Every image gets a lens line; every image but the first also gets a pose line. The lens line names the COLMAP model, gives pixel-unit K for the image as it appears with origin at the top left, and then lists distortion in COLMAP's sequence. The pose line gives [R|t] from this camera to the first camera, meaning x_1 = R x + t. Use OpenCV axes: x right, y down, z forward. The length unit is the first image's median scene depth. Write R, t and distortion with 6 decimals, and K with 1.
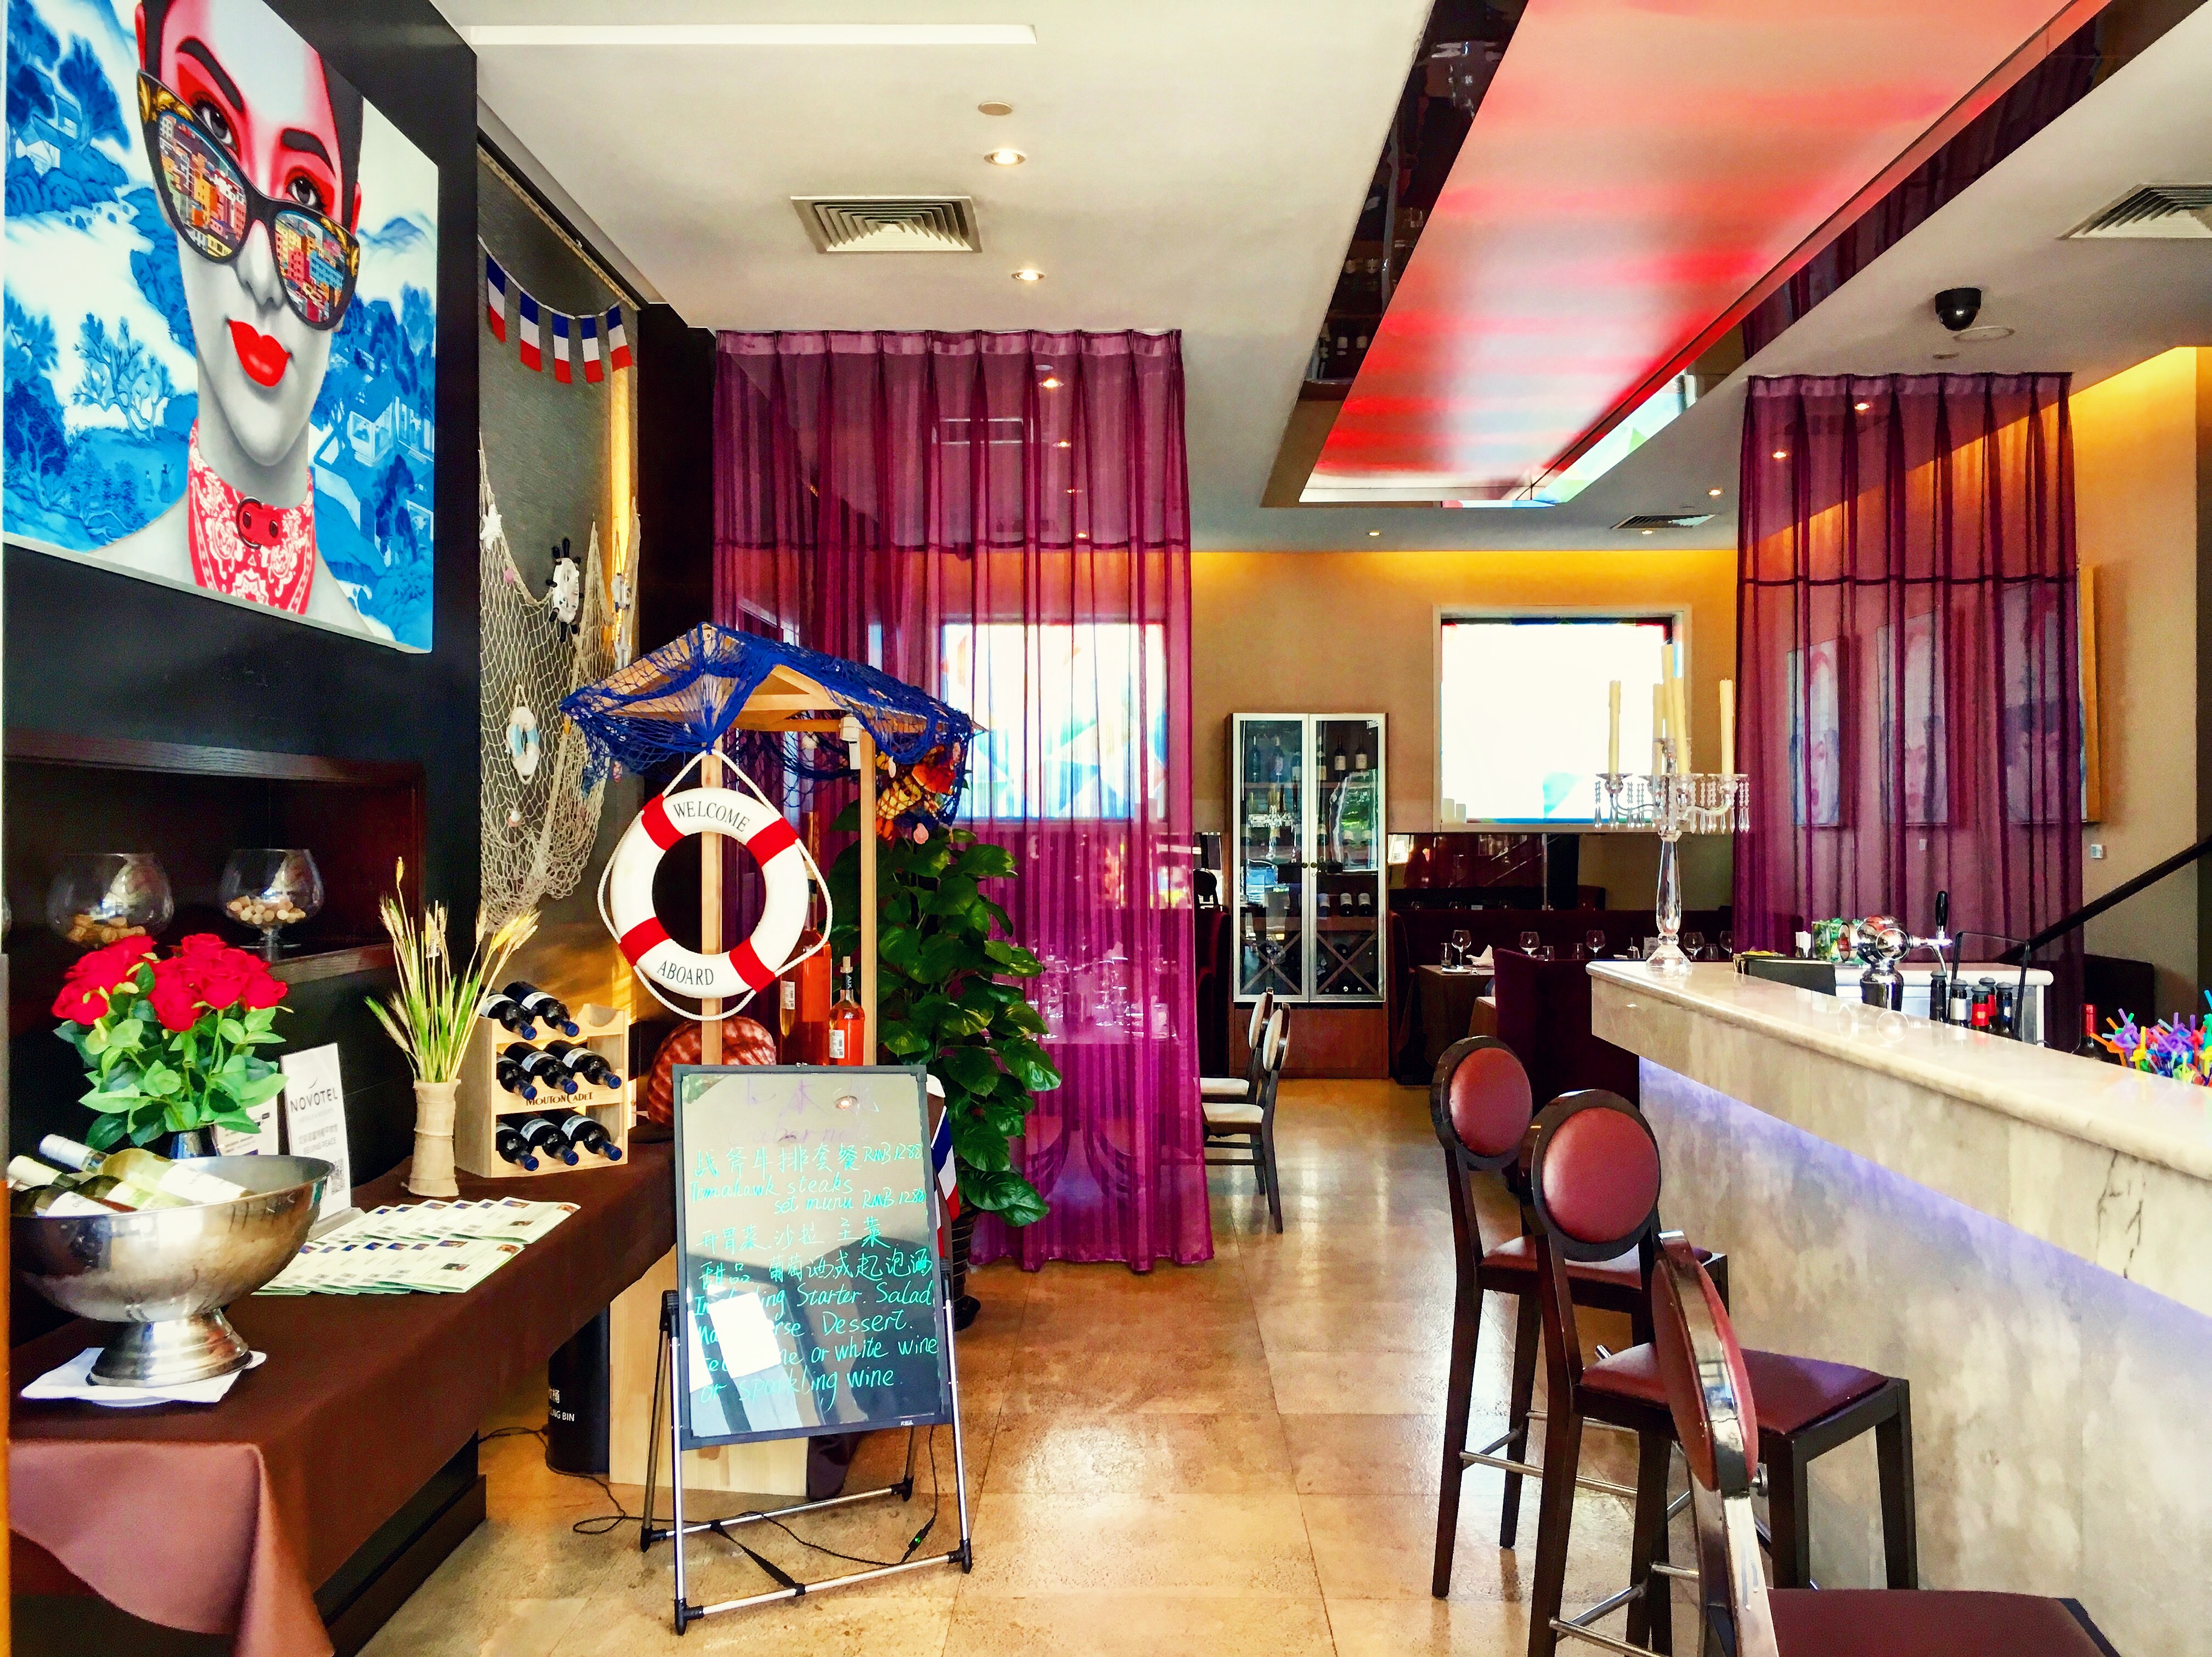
lens RADIAL K [[1863.2, 0, 1096.1], [0, 1863.2, 823.2], [0, 0, 1]] dist [0.016172, -0.024944]
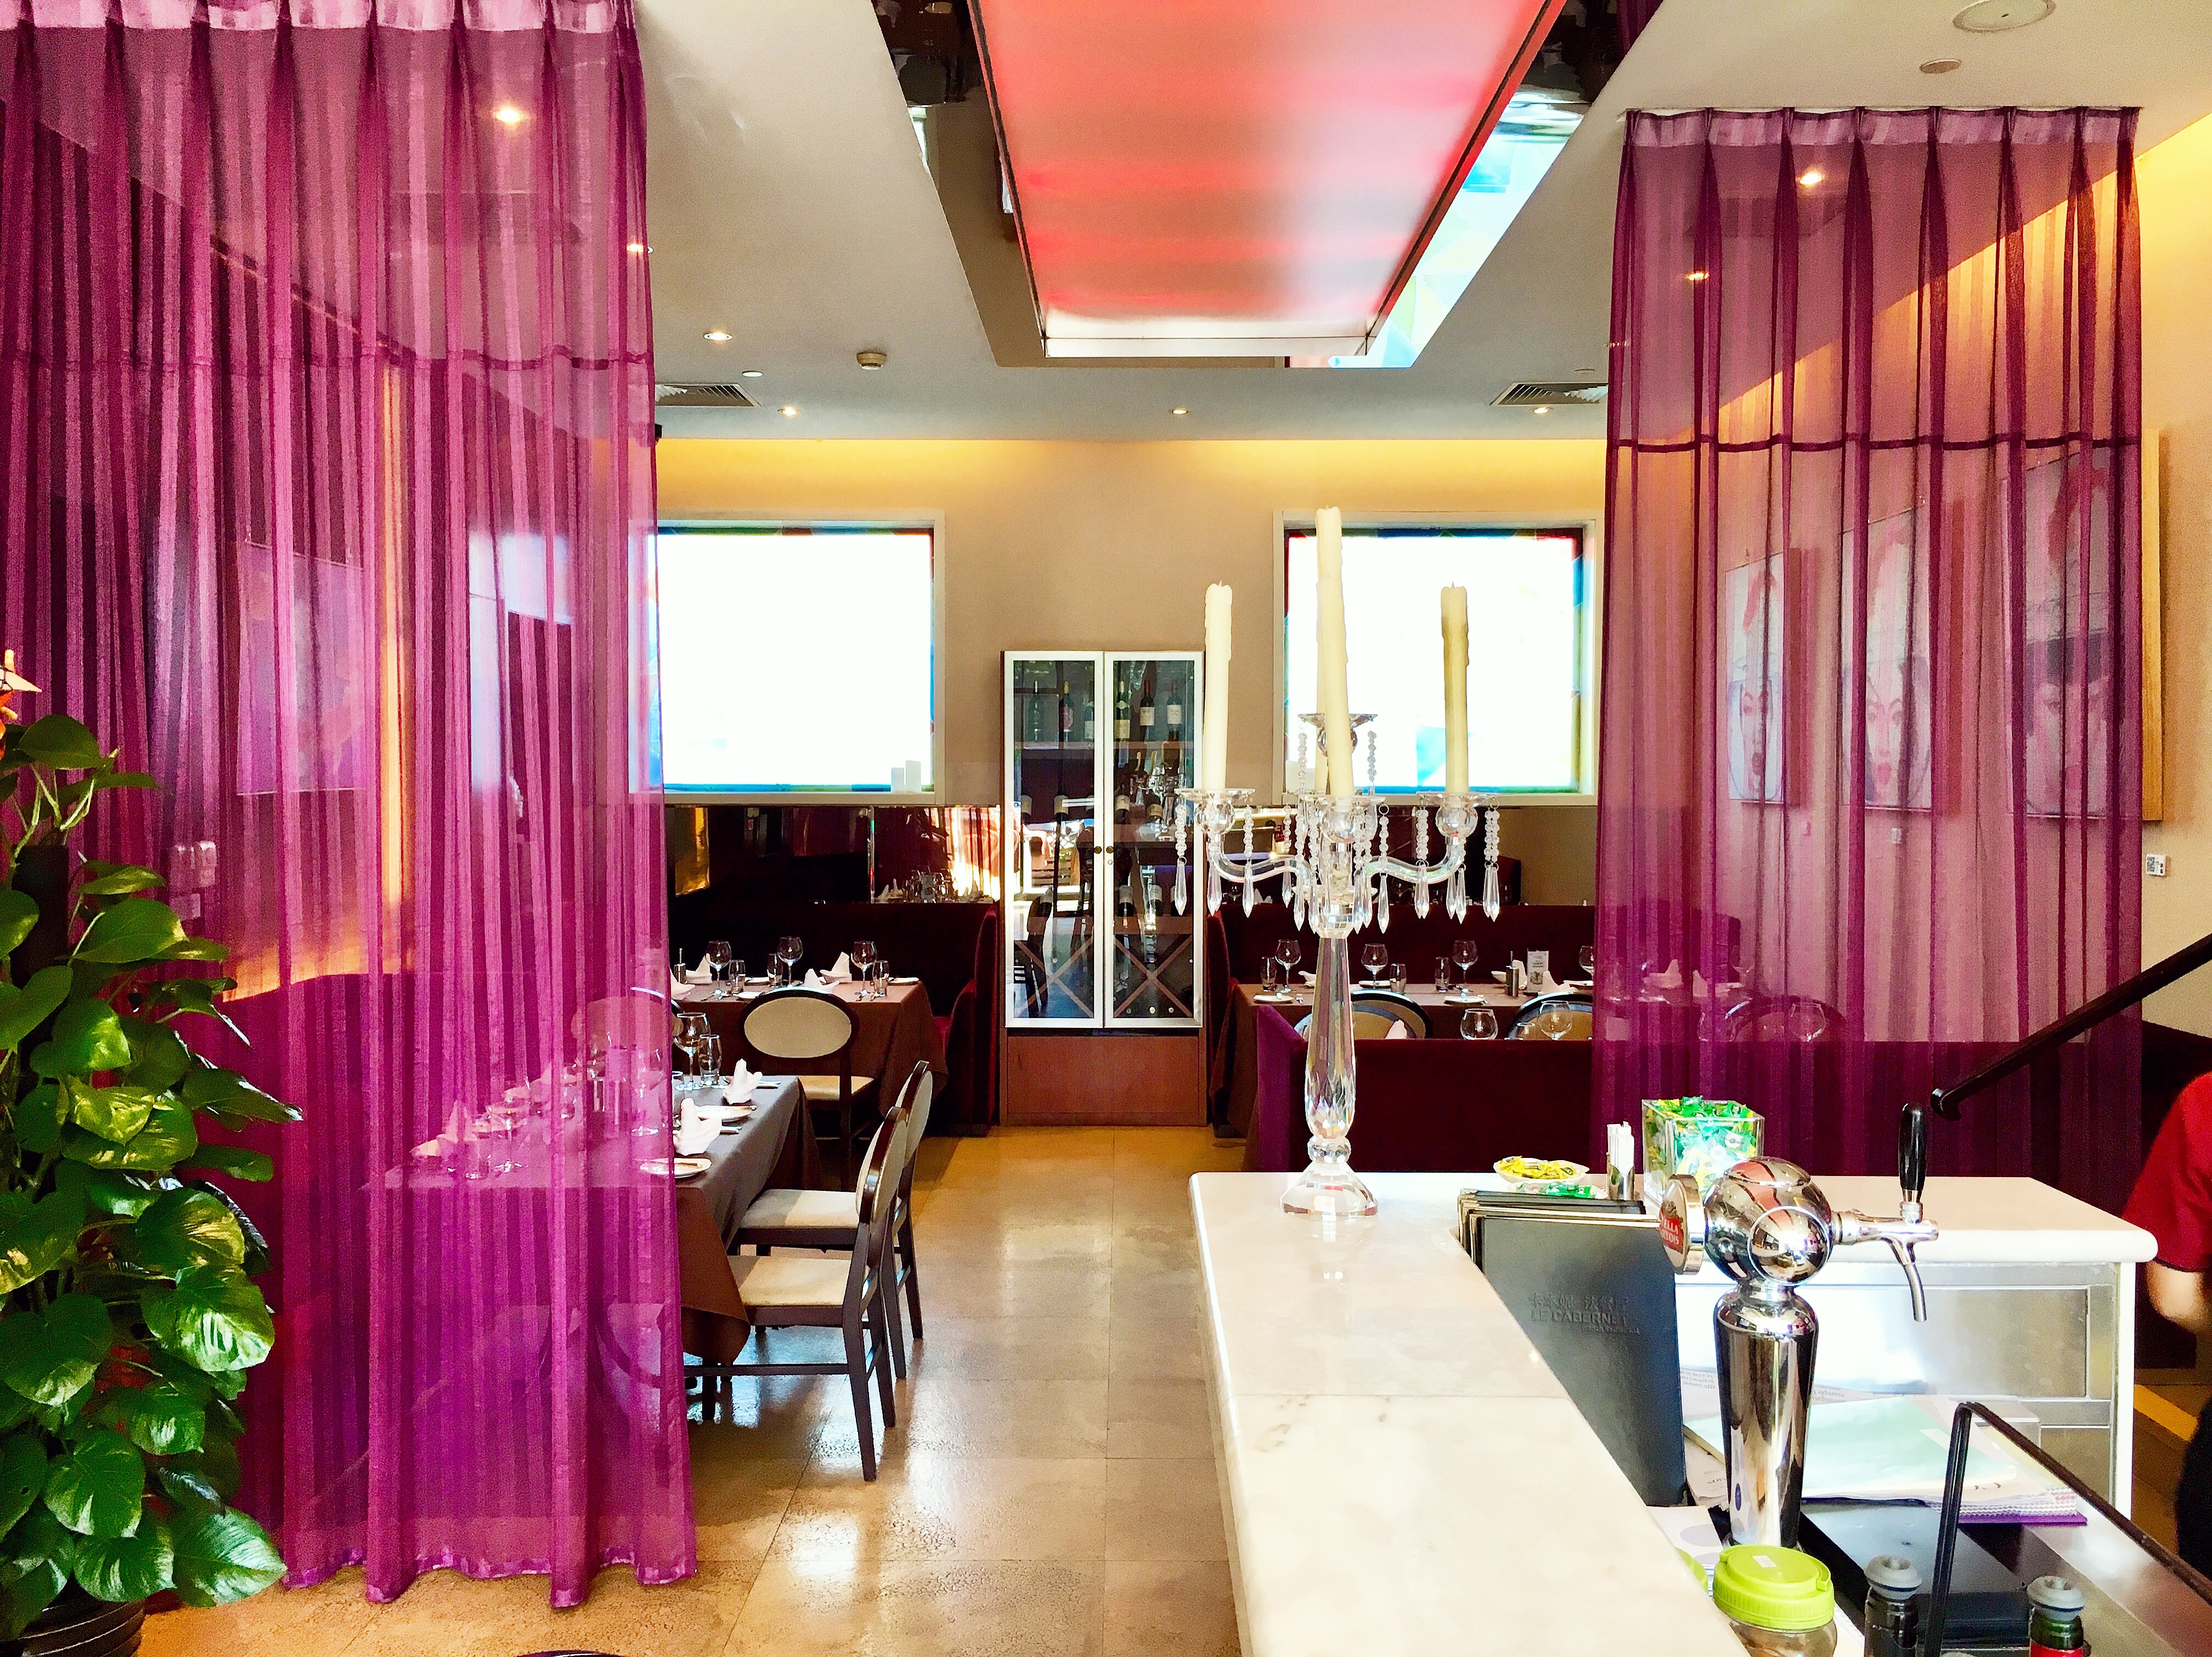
lens RADIAL K [[1863.2, 0, 1115.6], [0, 1863.2, 834.8], [0, 0, 1]] dist [0.016172, -0.024944]
pose [[0.999849, -0.000456, 0.017350, 0.166770], [-0.000248, 0.999177, 0.040554, -0.023344], [-0.017354, -0.040553, 0.999027, 0.367819]]
